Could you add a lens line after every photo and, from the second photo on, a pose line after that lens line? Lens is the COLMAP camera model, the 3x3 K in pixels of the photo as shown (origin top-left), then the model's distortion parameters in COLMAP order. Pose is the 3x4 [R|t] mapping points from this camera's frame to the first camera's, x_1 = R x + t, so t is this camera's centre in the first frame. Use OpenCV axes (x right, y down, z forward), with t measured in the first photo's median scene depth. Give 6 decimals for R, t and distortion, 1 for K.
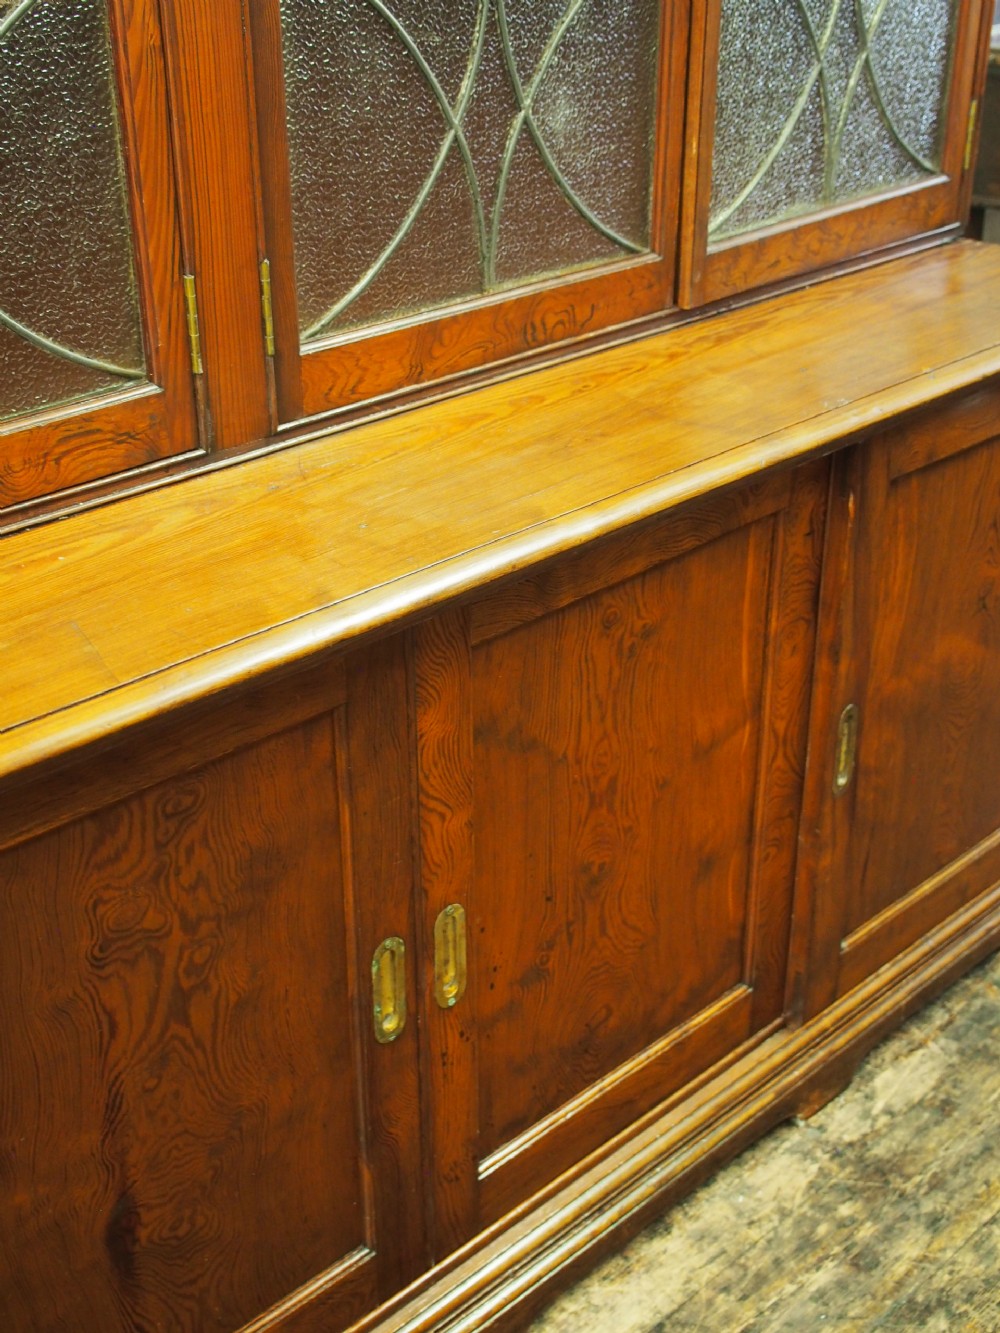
lens RADIAL K [[1747.7, 0, 491.9], [0, 1747.7, 667.6], [0, 0, 1]] dist [0.014406, 0.000000]
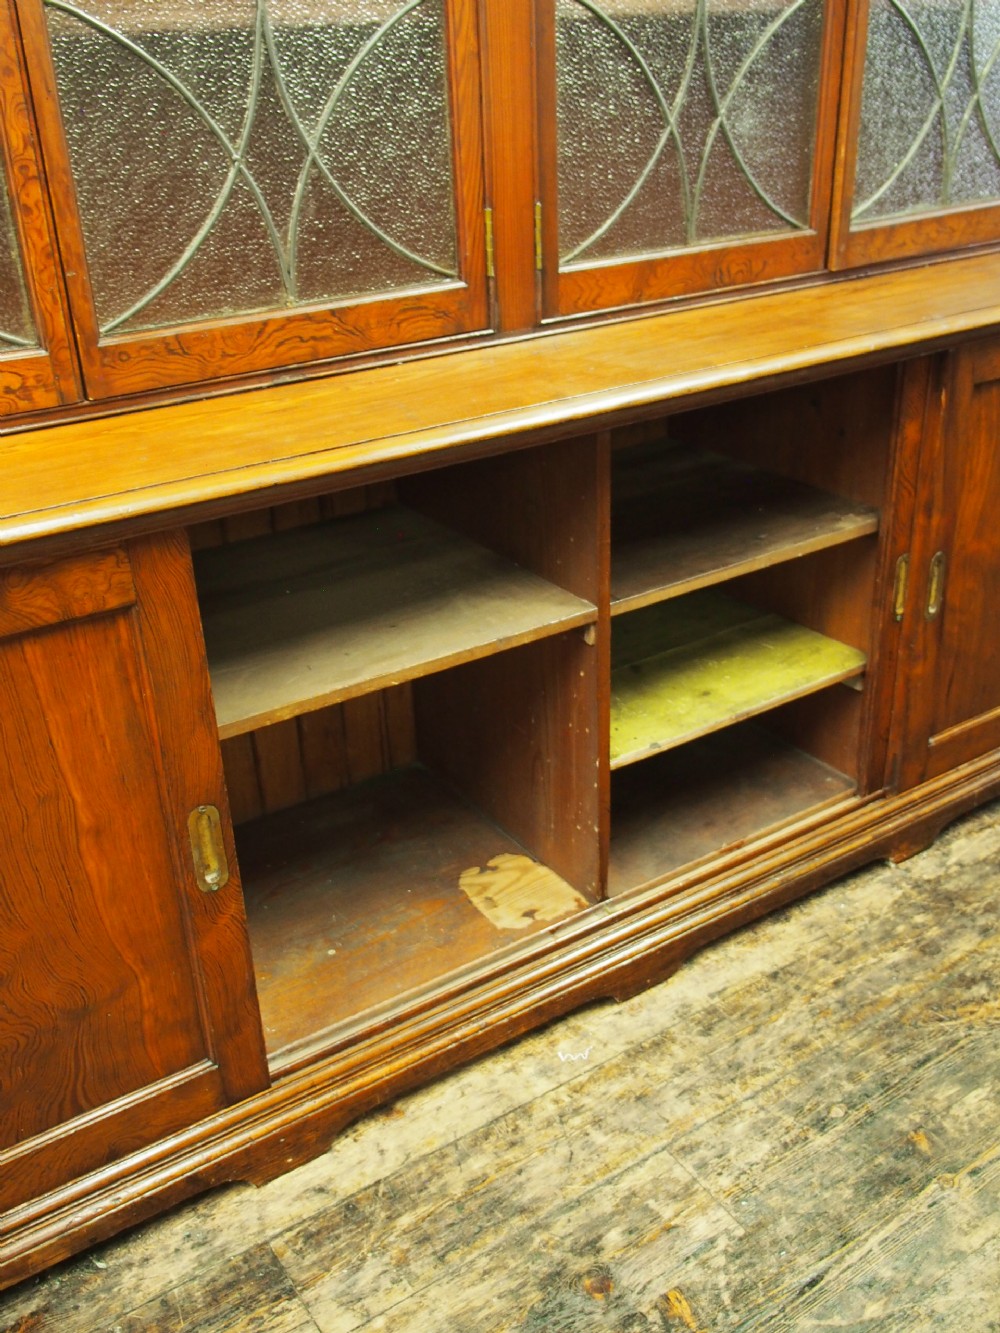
lens RADIAL K [[1311.4, 0, 480.7], [0, 1311.4, 675.0], [0, 0, 1]] dist [0.004548, 0.000000]
pose [[0.982091, 0.052322, -0.180997, 0.042944], [-0.055584, 0.998369, -0.012997, 0.168817], [0.180022, 0.022825, 0.983398, -0.108022]]
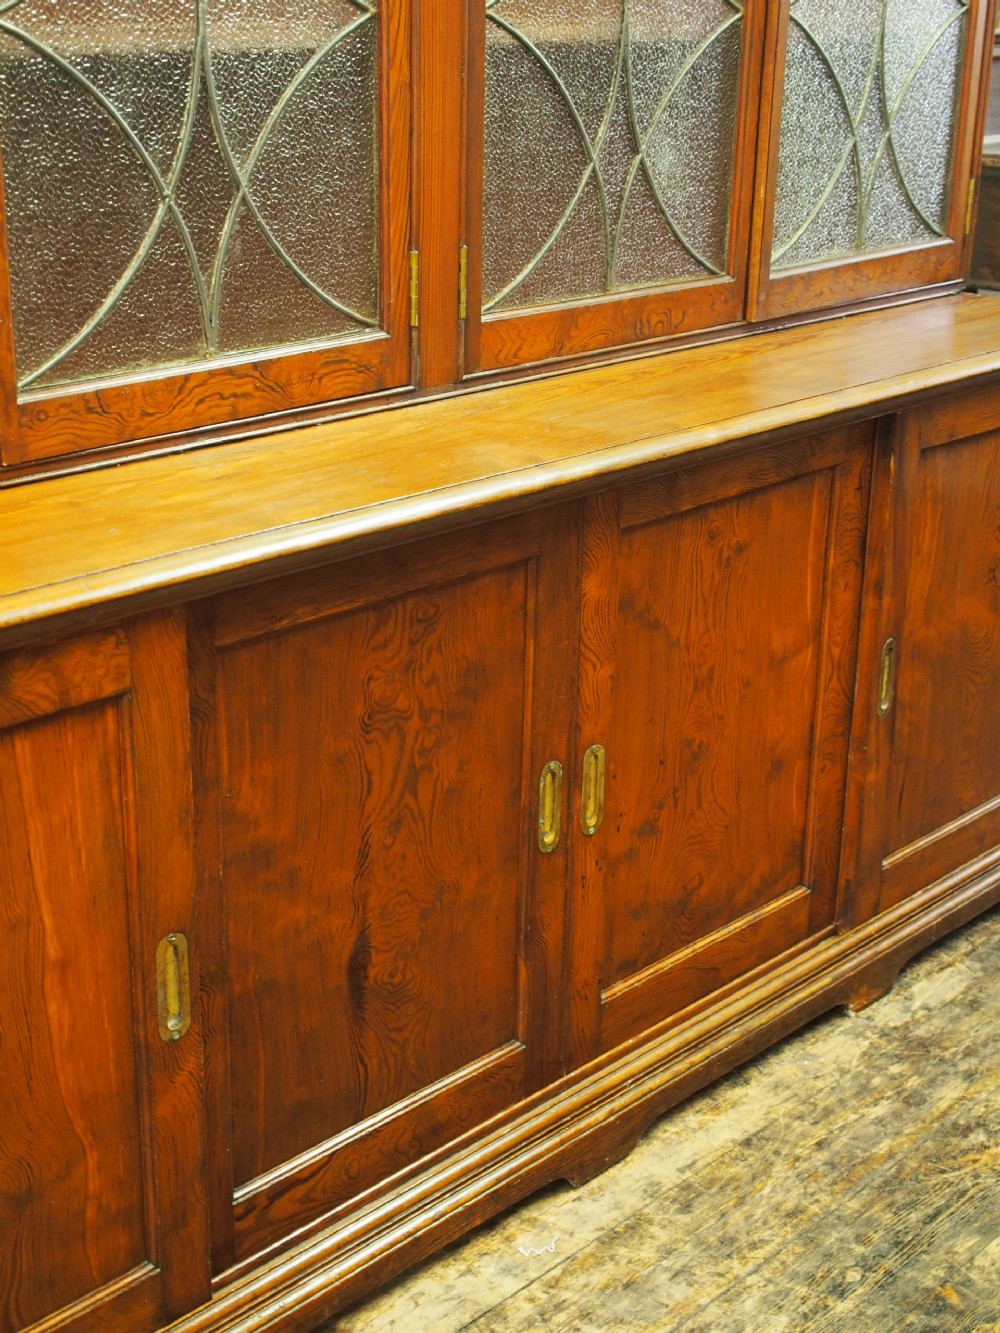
lens RADIAL K [[2013.9, 0, 488.0], [0, 2013.9, 679.4], [0, 0, 1]] dist [0.024714, 0.000000]
pose [[0.998913, 0.007202, 0.046044, -0.155310], [-0.001308, 0.991932, -0.126764, 0.251395], [-0.046585, 0.126566, 0.990864, -0.419449]]
